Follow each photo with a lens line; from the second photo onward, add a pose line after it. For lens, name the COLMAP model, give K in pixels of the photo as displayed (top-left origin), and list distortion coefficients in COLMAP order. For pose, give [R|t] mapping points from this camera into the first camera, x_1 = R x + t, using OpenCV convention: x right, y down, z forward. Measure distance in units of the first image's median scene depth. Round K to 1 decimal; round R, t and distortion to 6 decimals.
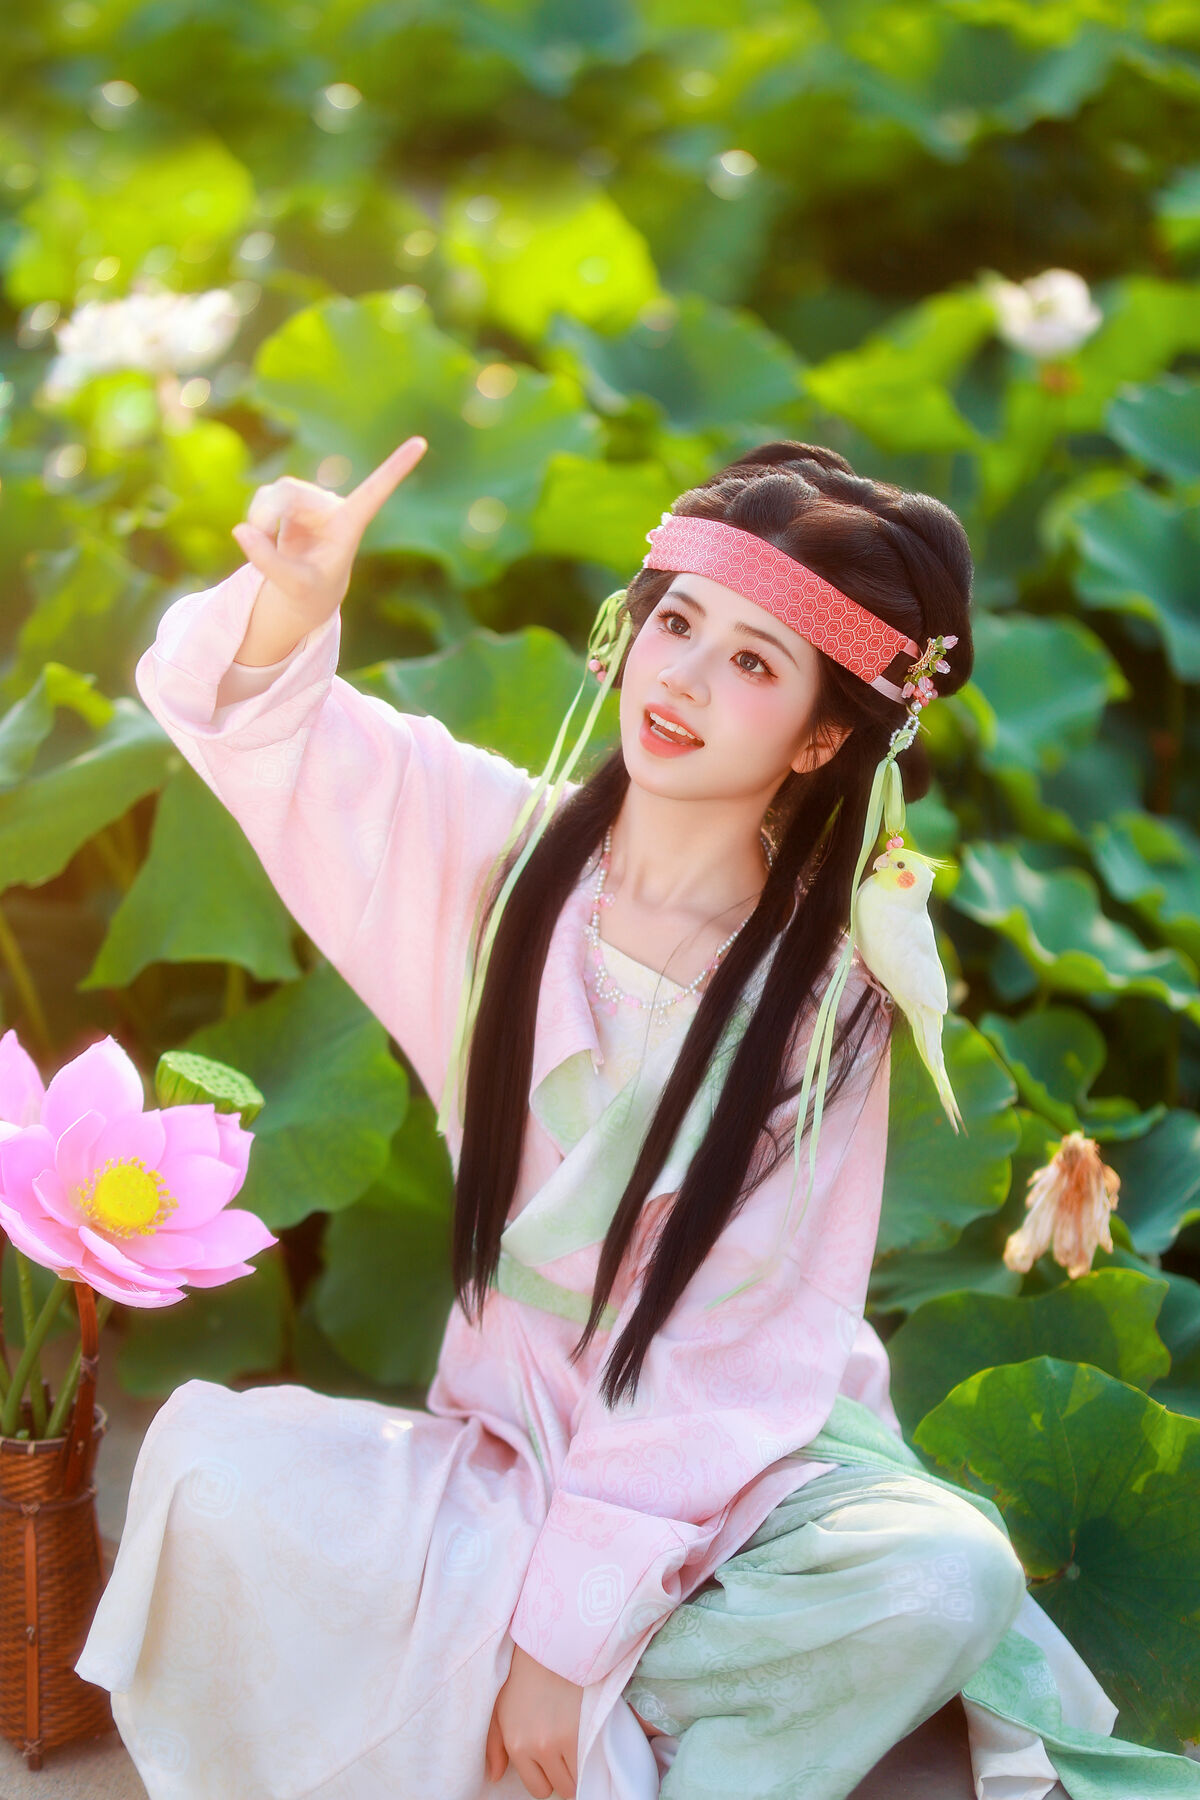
lens RADIAL K [[4549.3, 0, 600.0], [0, 4549.3, 900.0], [0, 0, 1]] dist [0.036829, 0.663371]
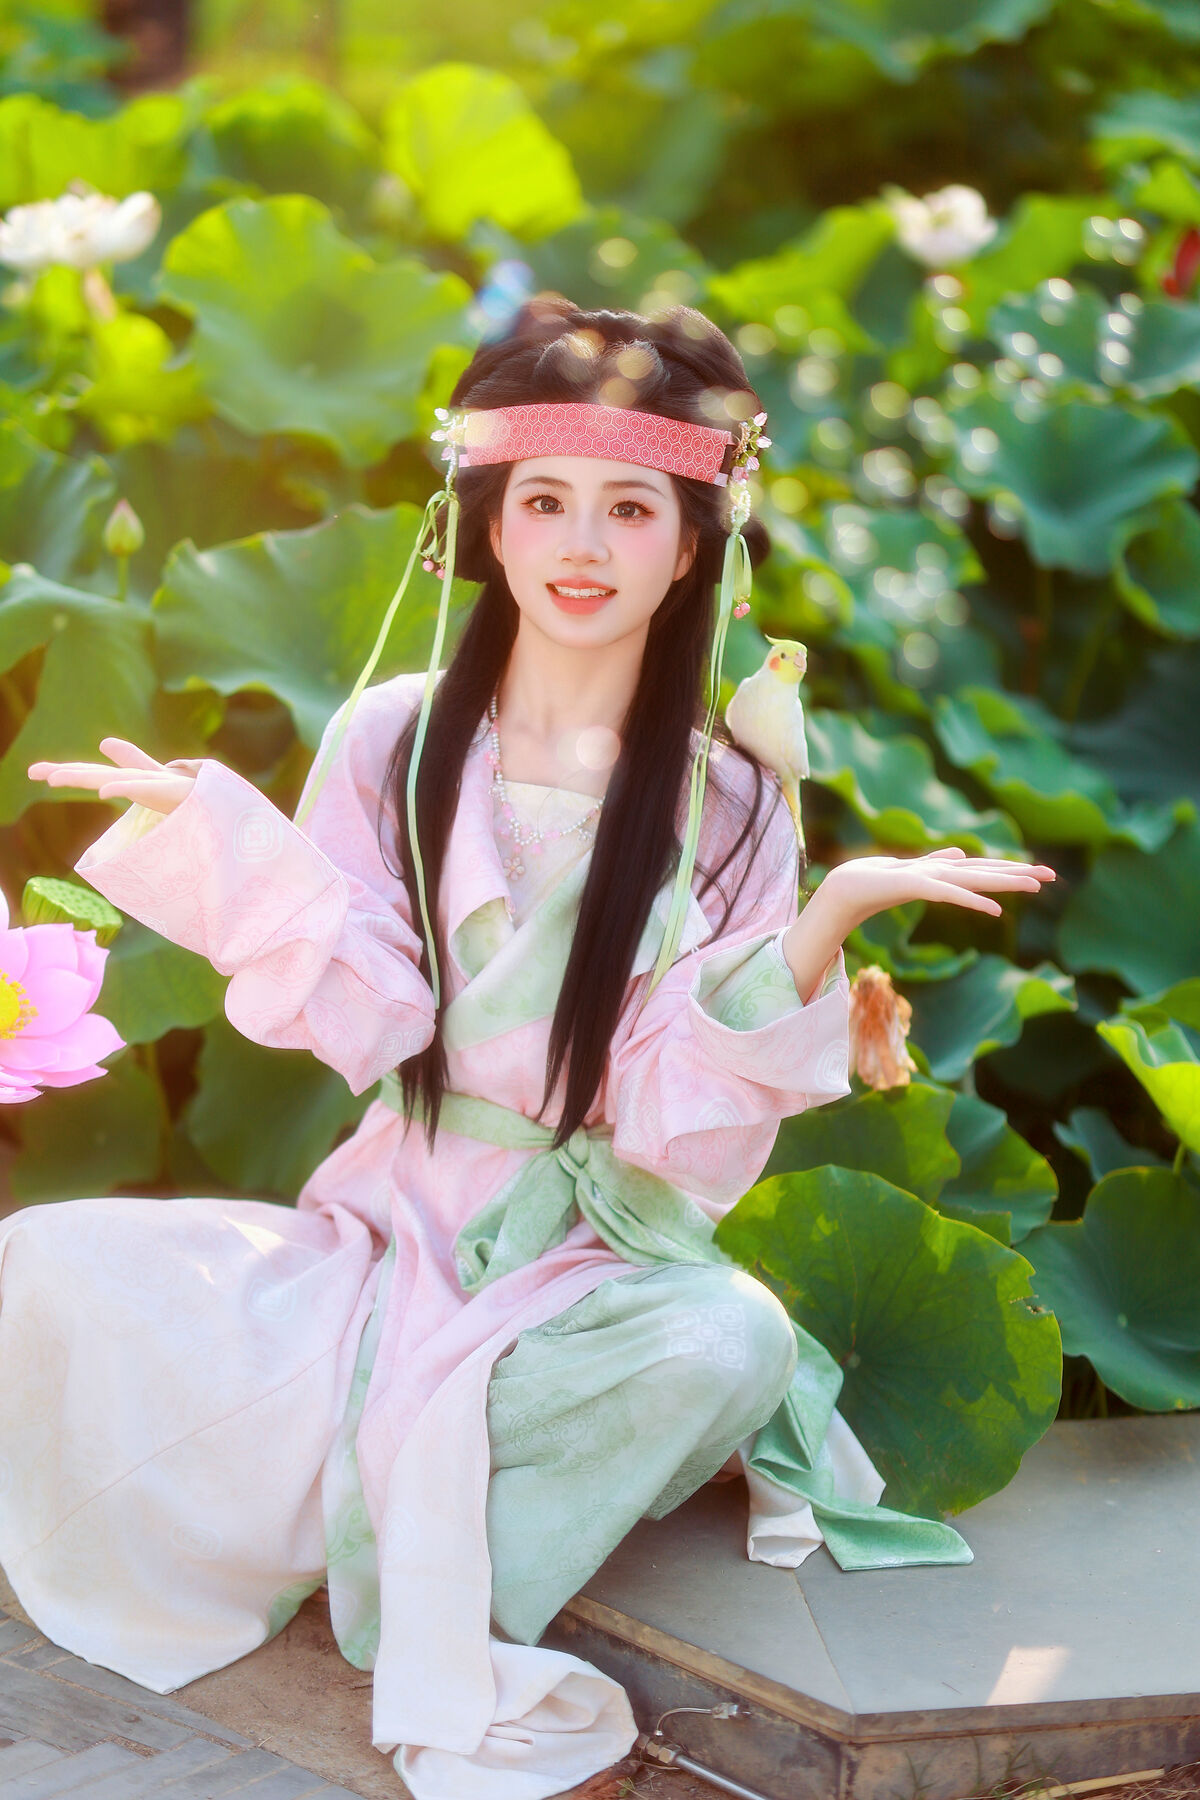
lens RADIAL K [[4549.3, 0, 600.0], [0, 4549.3, 900.0], [0, 0, 1]] dist [0.036829, 0.663371]
pose [[0.999792, 0.013022, -0.015678, 0.058483], [-0.012783, 0.999802, 0.015268, 0.020235], [0.015874, -0.015064, 0.999761, -0.096743]]
